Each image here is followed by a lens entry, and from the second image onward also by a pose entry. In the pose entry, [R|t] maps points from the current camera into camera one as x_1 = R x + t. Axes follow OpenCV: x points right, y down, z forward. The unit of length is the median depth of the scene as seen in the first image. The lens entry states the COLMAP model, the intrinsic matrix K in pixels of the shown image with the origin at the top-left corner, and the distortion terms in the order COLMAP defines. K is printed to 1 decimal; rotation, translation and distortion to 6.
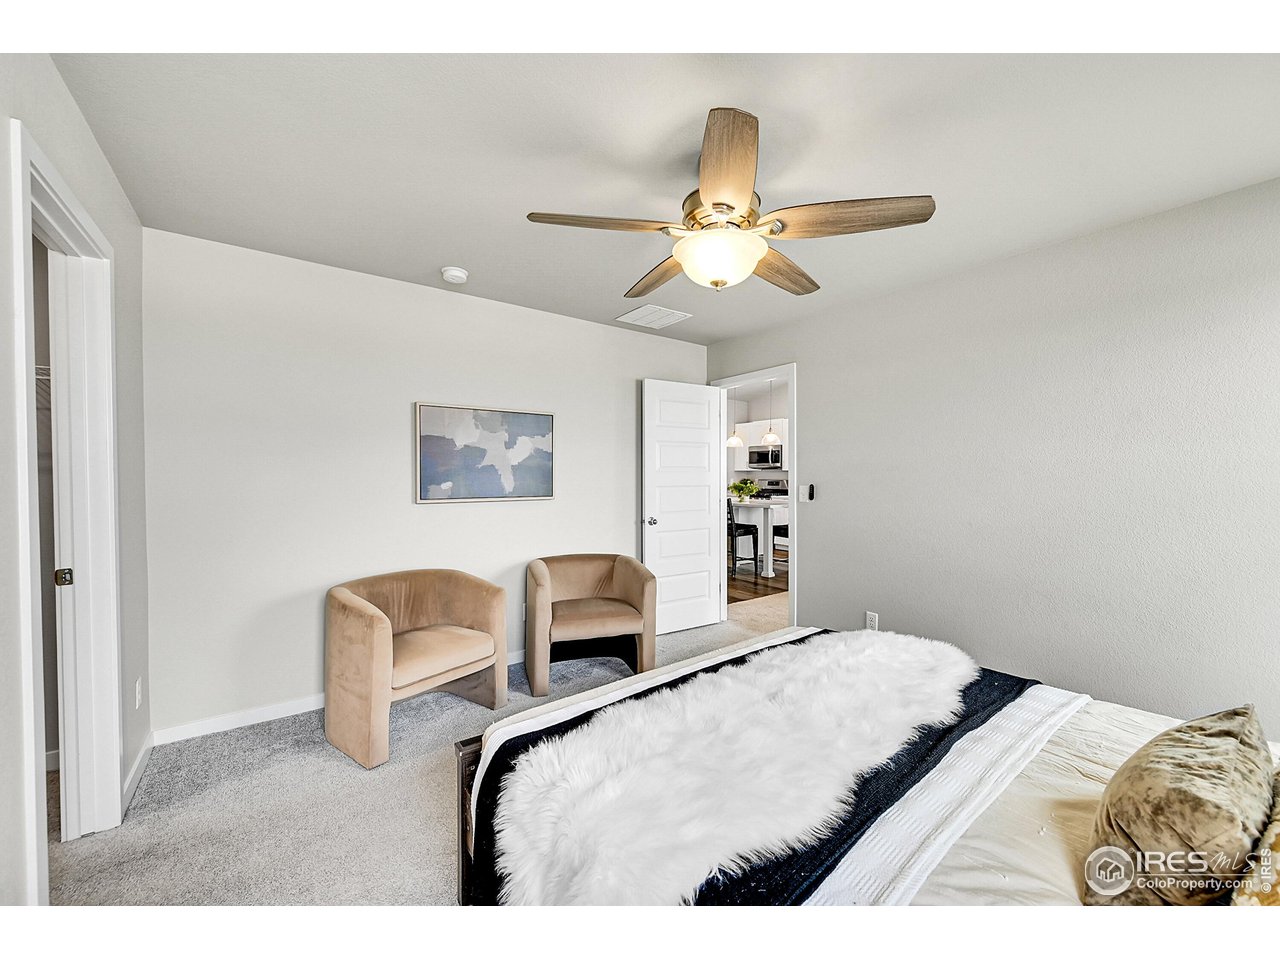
lens RADIAL K [[503.0, 0, 645.1], [0, 503.0, 482.4], [0, 0, 1]] dist [-0.000236, -0.000450]
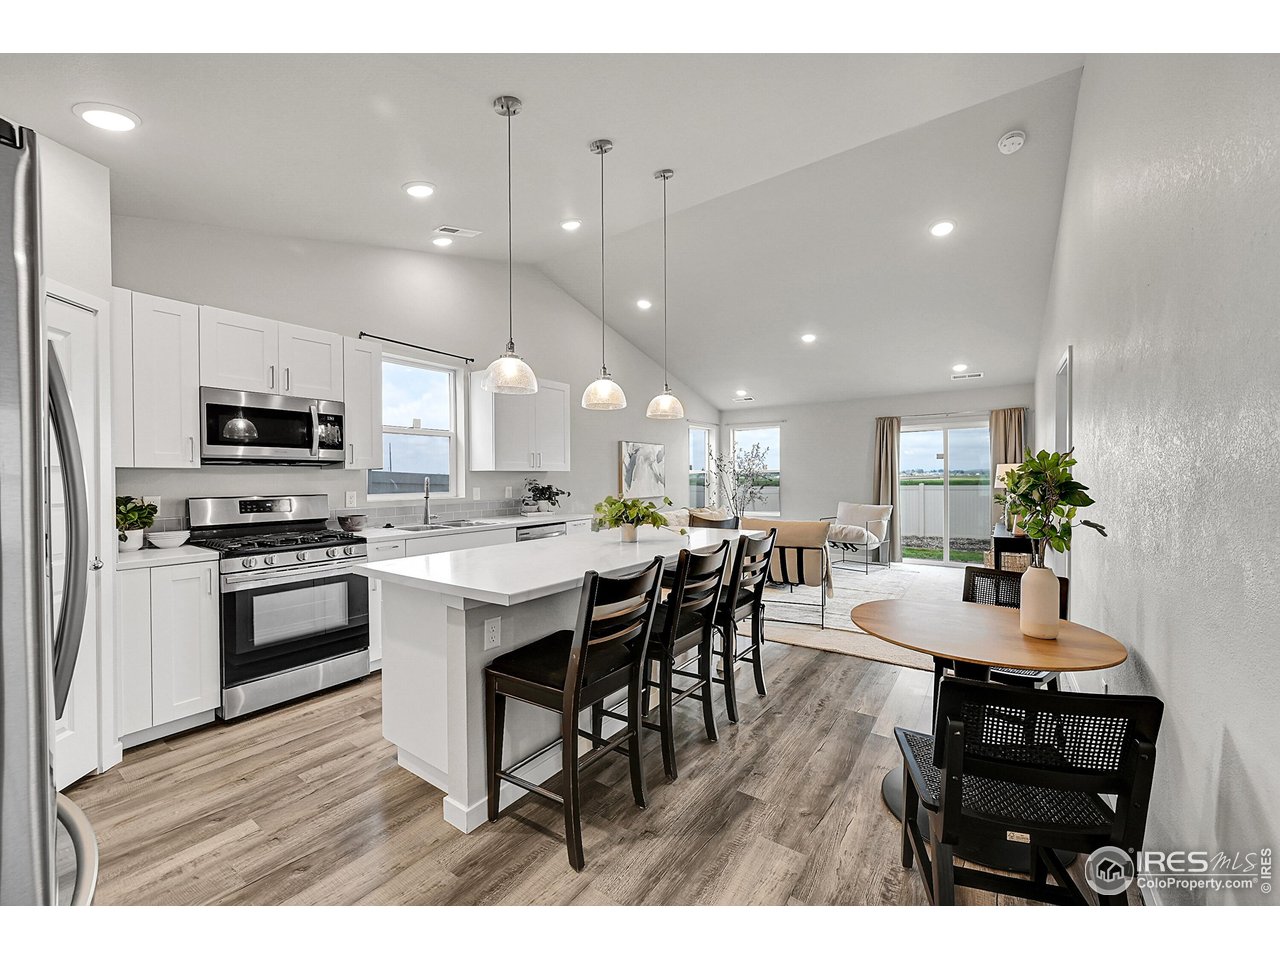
lens RADIAL K [[503.0, 0, 645.1], [0, 503.0, 482.4], [0, 0, 1]] dist [-0.000236, -0.000450]
pose [[-0.325254, -0.003494, 0.945620, -0.161392], [0.021854, 0.999698, 0.011211, -0.012661], [-0.945374, 0.024312, -0.325079, 0.881482]]
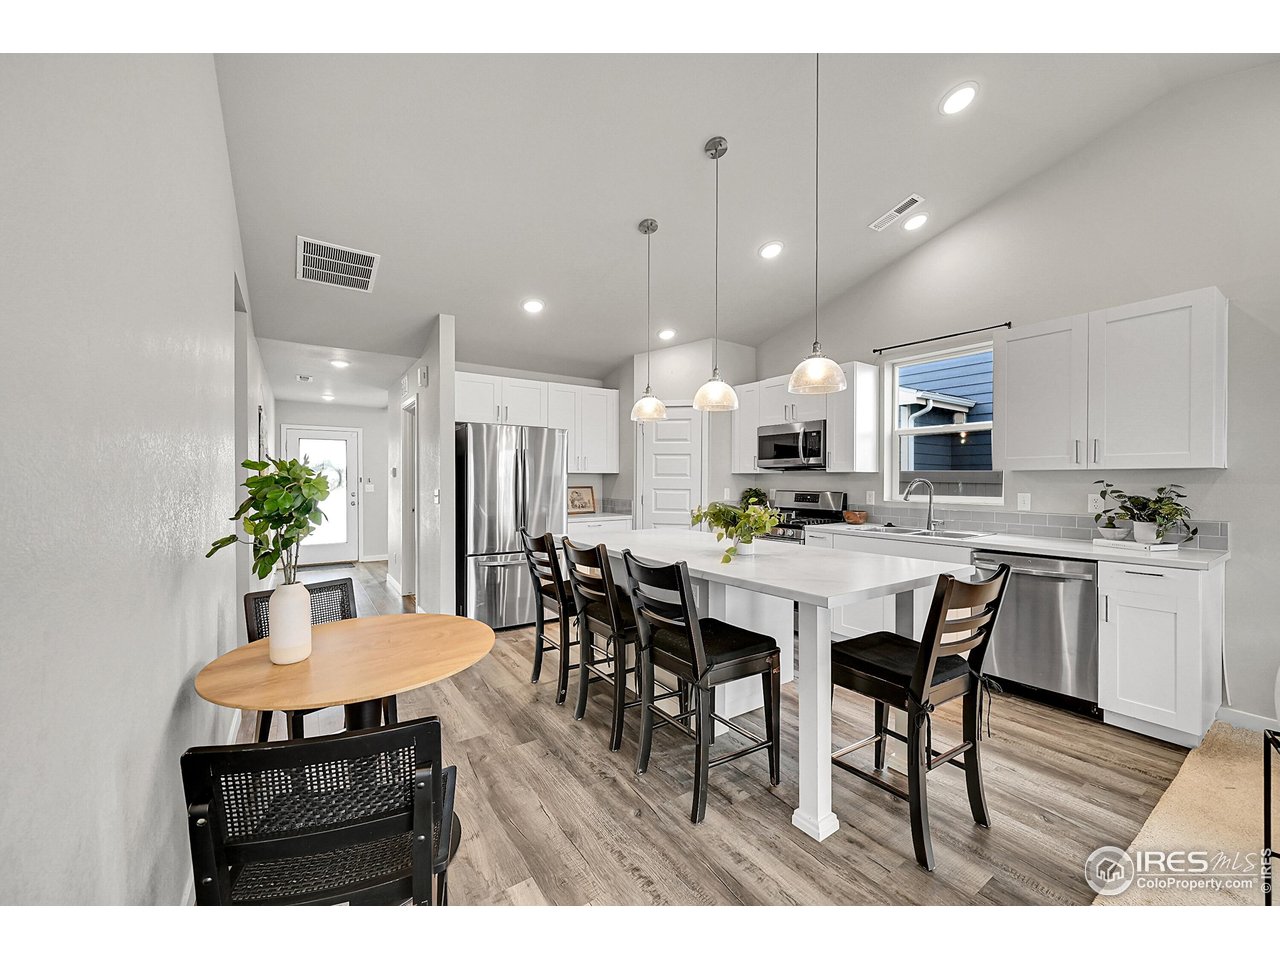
lens RADIAL K [[503.0, 0, 645.1], [0, 503.0, 482.4], [0, 0, 1]] dist [-0.000236, -0.000450]
pose [[0.999636, 0.007876, -0.025789, 0.106530], [-0.008091, 0.999933, -0.008260, -0.008375], [0.025722, 0.008465, 0.999633, 0.493728]]
